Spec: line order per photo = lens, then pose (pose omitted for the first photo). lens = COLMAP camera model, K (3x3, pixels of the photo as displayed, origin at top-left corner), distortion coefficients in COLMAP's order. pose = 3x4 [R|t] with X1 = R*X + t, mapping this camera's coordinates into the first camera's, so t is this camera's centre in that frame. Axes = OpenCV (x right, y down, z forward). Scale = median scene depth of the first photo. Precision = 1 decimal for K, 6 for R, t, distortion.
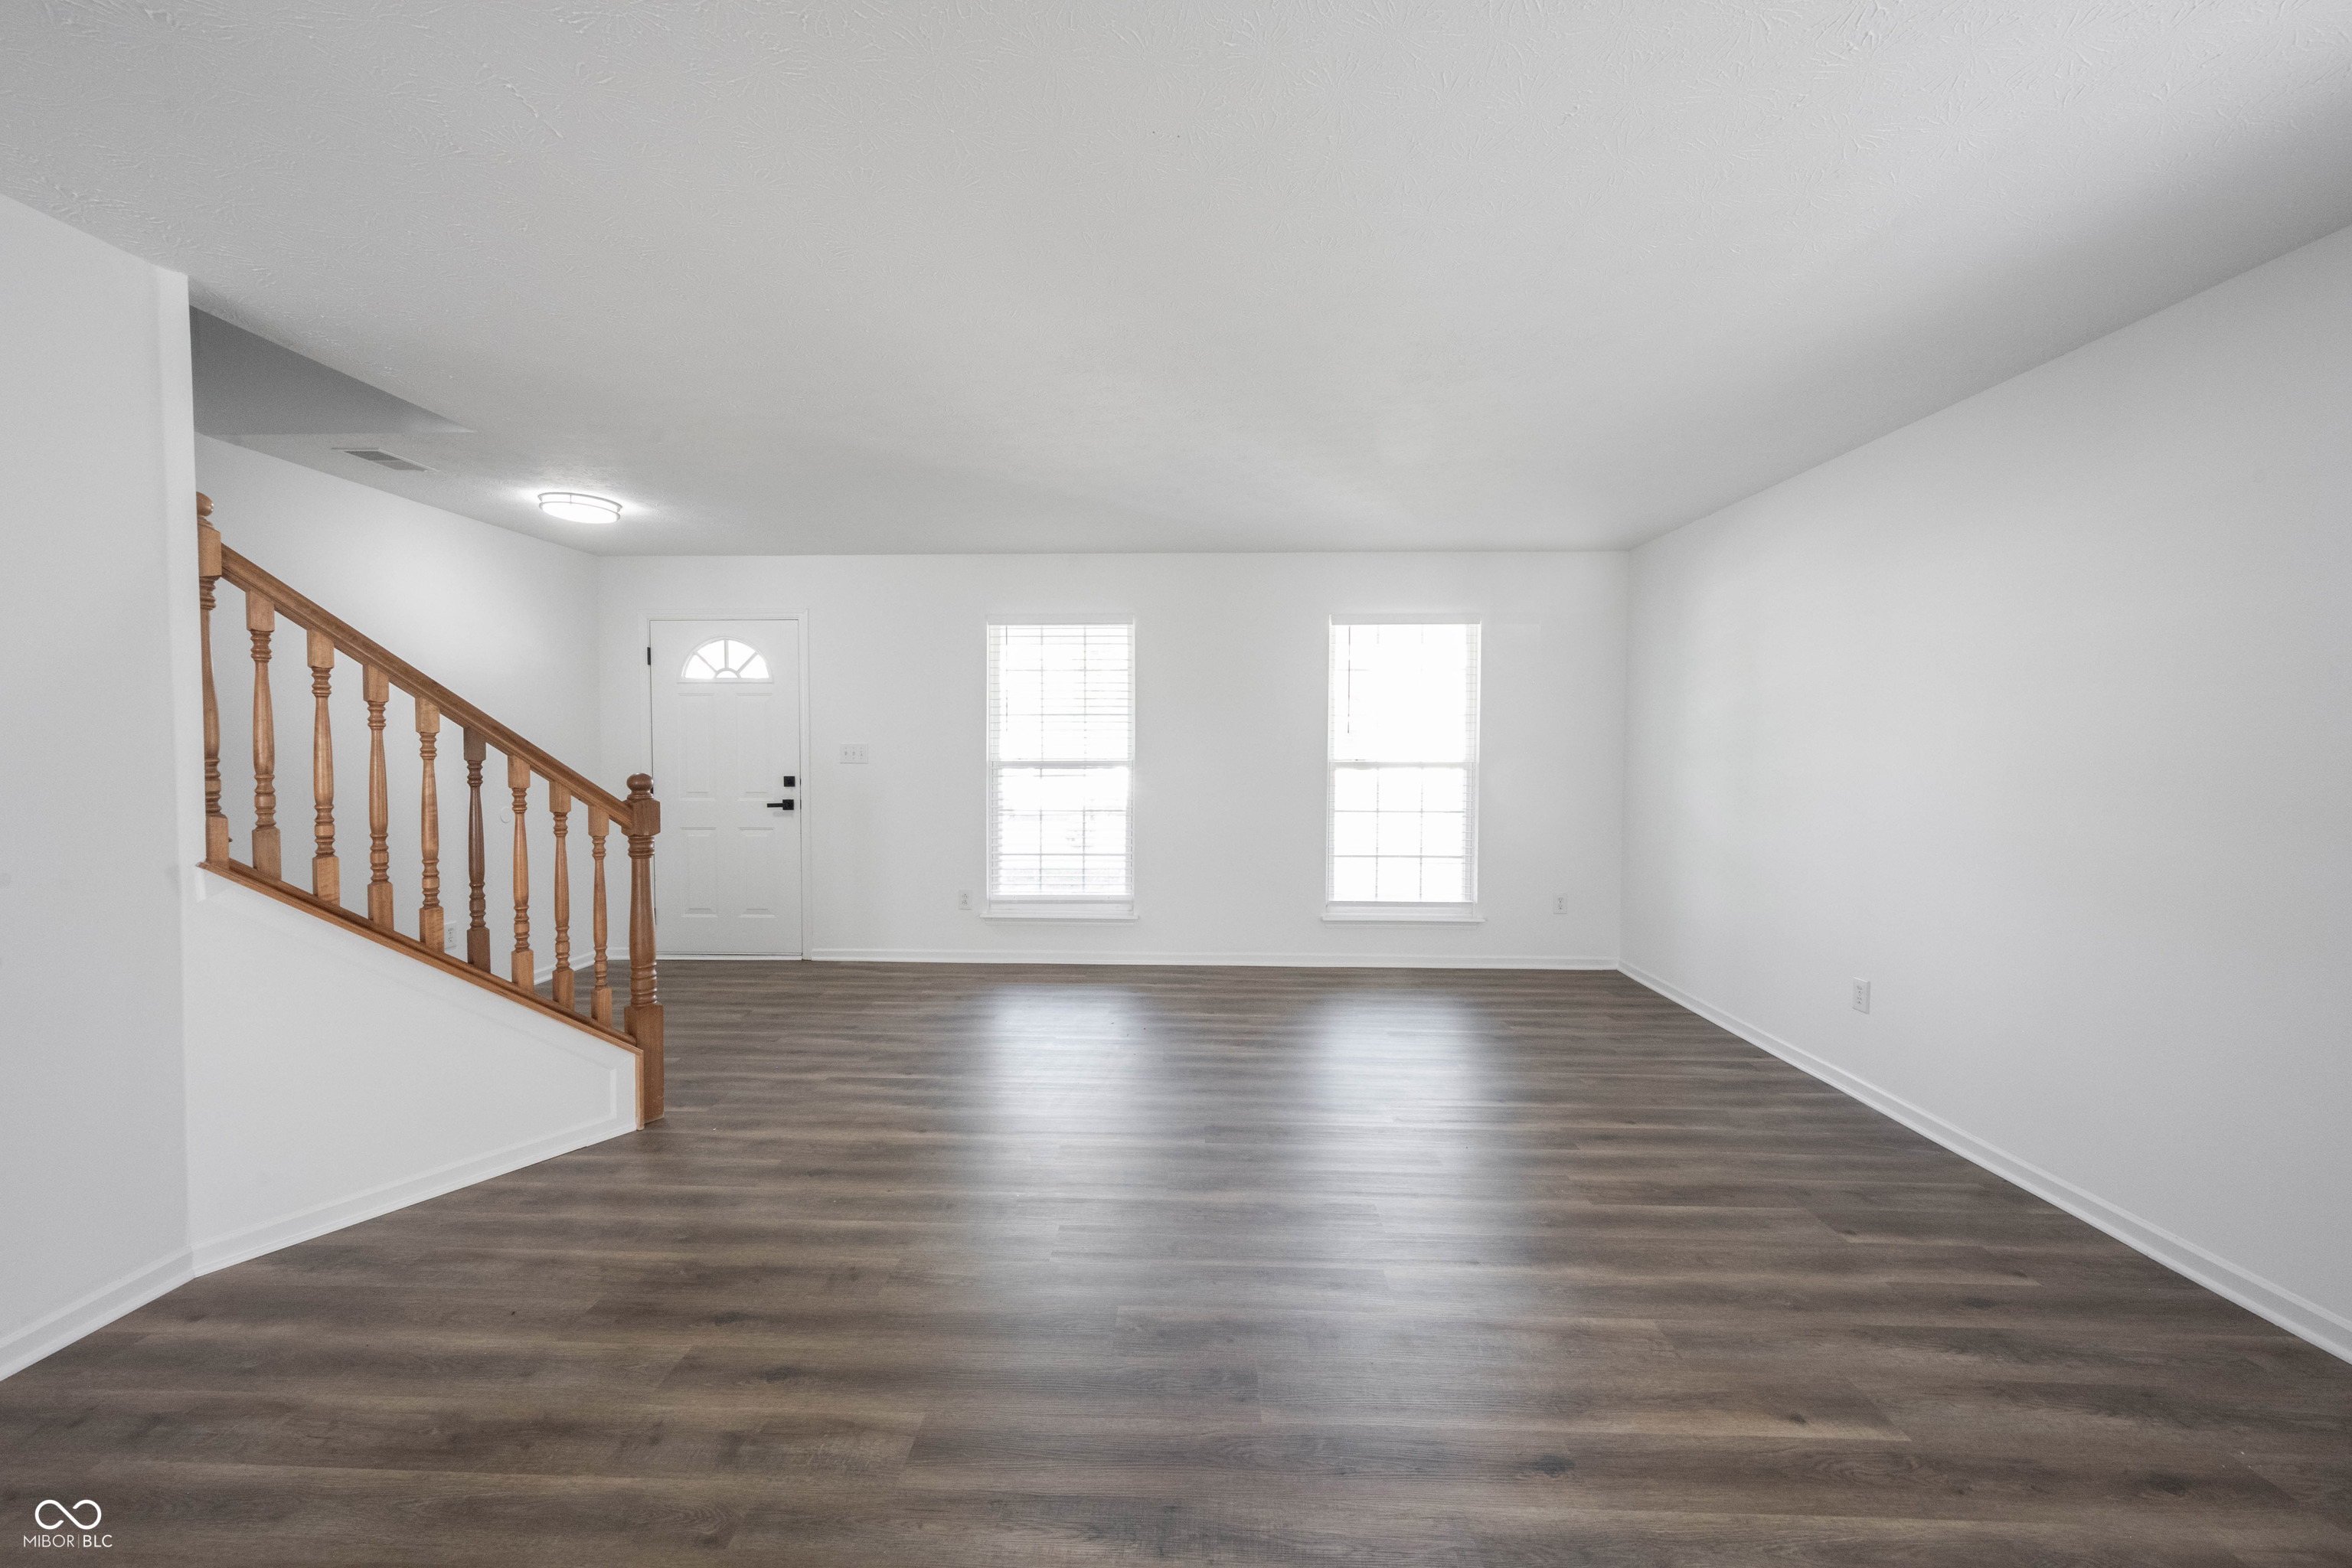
lens RADIAL K [[925.3, 0, 1171.5], [0, 925.3, 777.1], [0, 0, 1]] dist [-0.002465, 0.000101]
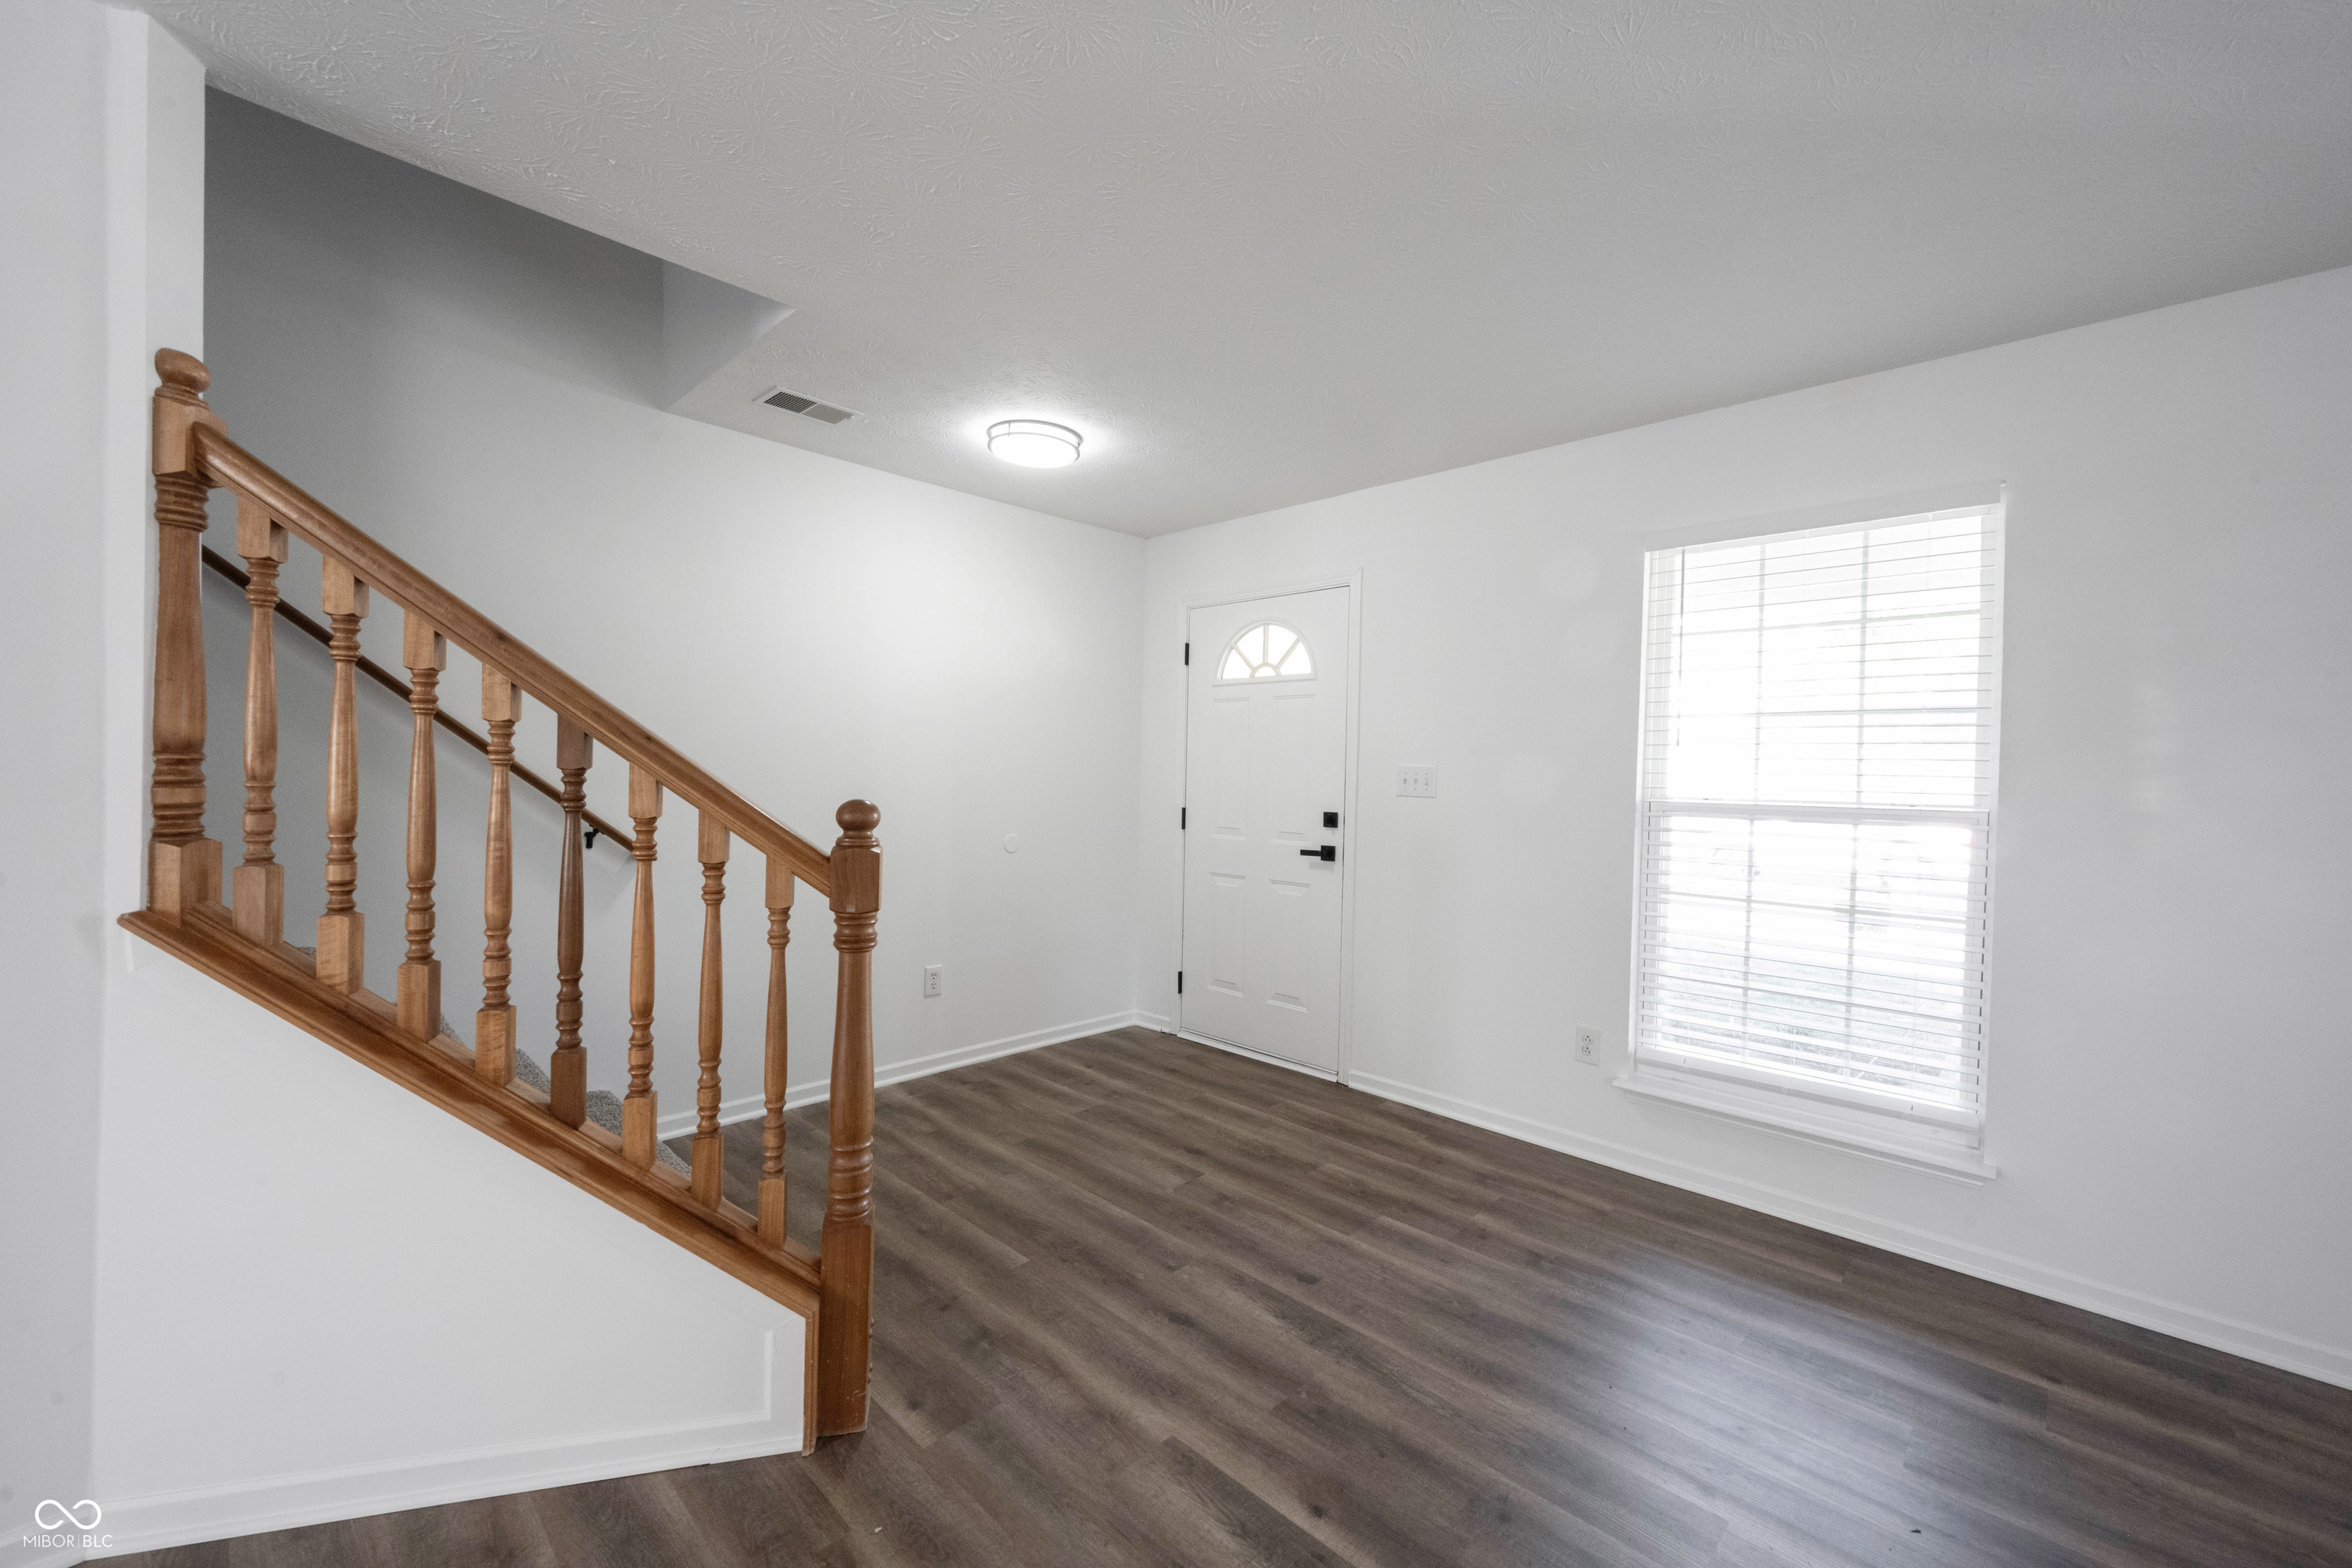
lens RADIAL K [[925.3, 0, 1171.5], [0, 925.3, 777.1], [0, 0, 1]] dist [-0.002465, 0.000101]
pose [[0.734014, 0.018499, -0.678882, -0.034602], [-0.042824, 0.998900, -0.019083, -0.010402], [0.677782, 0.043080, 0.733999, 0.471152]]
